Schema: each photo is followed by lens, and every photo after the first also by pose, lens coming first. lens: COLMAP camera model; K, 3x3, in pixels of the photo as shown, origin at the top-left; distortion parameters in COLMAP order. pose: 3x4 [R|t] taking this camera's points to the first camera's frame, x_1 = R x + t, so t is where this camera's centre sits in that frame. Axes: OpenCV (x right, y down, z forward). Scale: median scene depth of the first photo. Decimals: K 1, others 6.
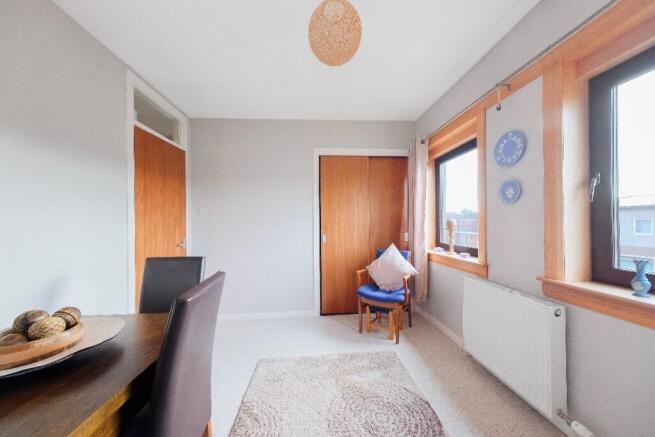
lens RADIAL K [[233.5, 0, 327.5], [0, 233.5, 218.5], [0, 0, 1]] dist [0.000872, 0.000376]
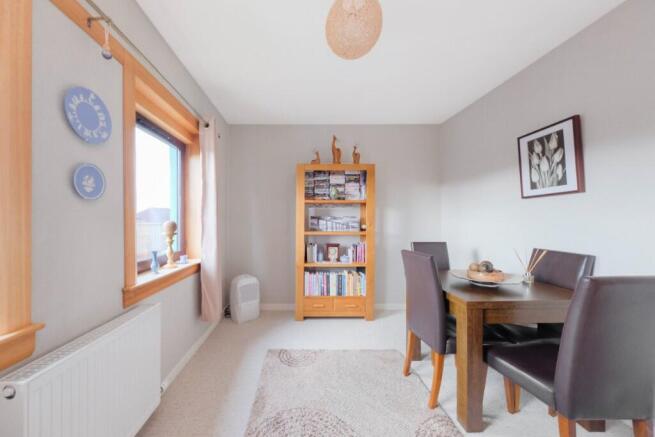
lens RADIAL K [[246.4, 0, 301.6], [0, 246.4, 220.2], [0, 0, 1]] dist [-0.000480, 0.000122]
pose [[-0.997443, 0.004804, 0.071302, 0.140615], [0.003831, 0.999898, -0.013782, 0.002027], [-0.071361, -0.013474, -0.997360, 1.645605]]
